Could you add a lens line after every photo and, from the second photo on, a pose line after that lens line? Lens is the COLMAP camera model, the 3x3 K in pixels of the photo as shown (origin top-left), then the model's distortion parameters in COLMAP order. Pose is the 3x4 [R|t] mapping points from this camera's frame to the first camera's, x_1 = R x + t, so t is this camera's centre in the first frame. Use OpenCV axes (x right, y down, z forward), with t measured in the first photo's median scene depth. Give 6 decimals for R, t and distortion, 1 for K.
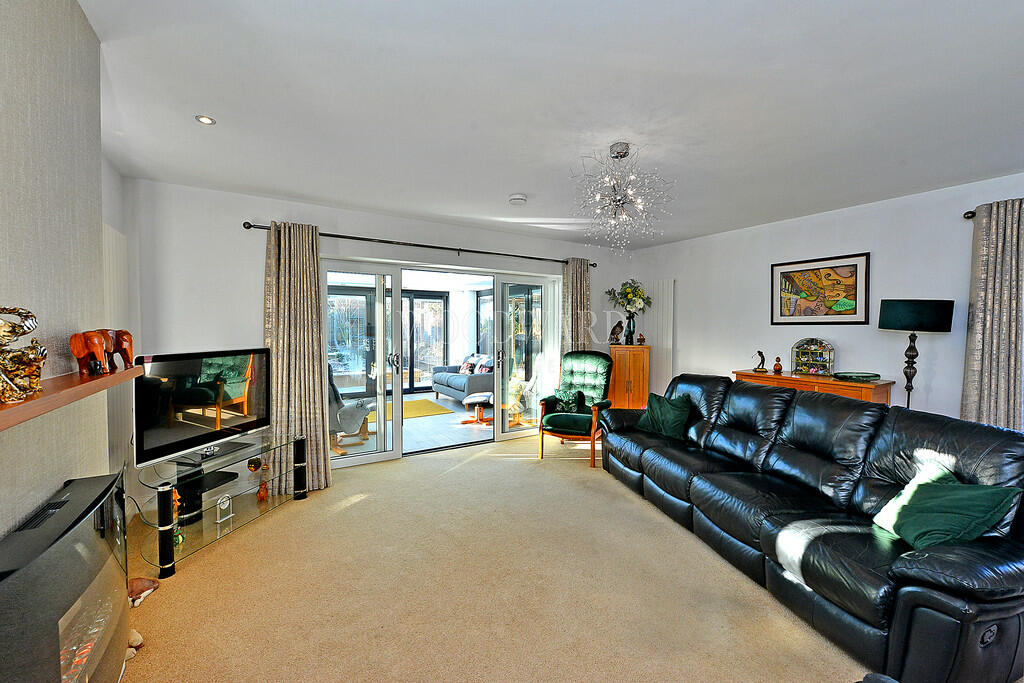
lens RADIAL K [[408.2, 0, 515.6], [0, 408.2, 338.1], [0, 0, 1]] dist [0.000547, 0.000046]
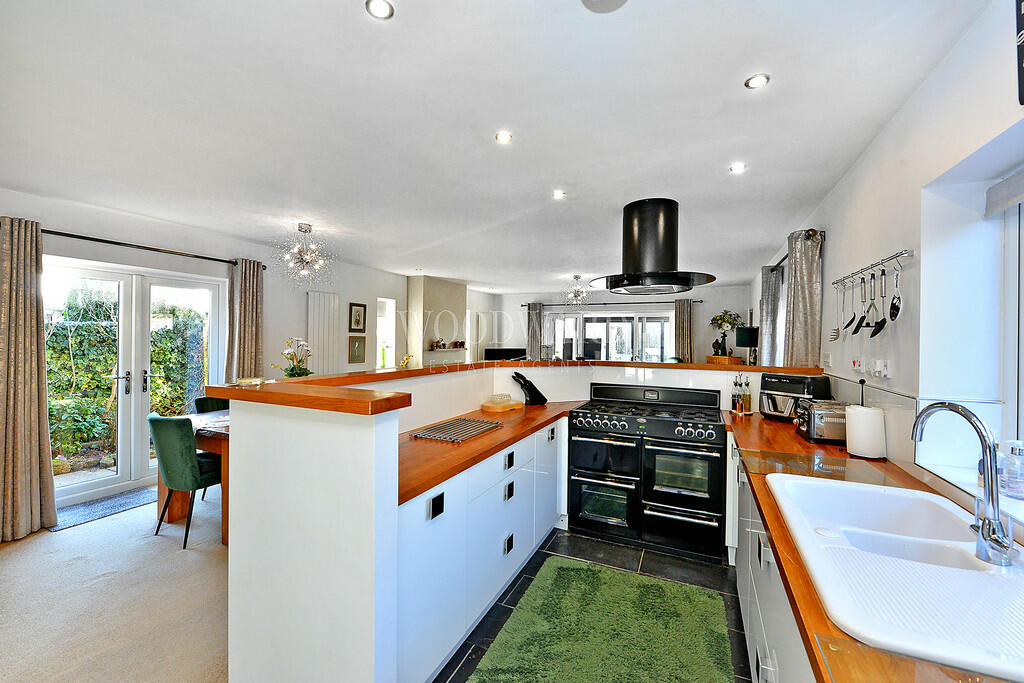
lens RADIAL K [[408.2, 0, 515.6], [0, 408.2, 338.1], [0, 0, 1]] dist [0.000547, 0.000046]
pose [[0.546523, 0.004354, -0.837433, 1.217160], [-0.033953, 0.999279, -0.016962, 0.003168], [0.836755, 0.037704, 0.546277, -0.423138]]
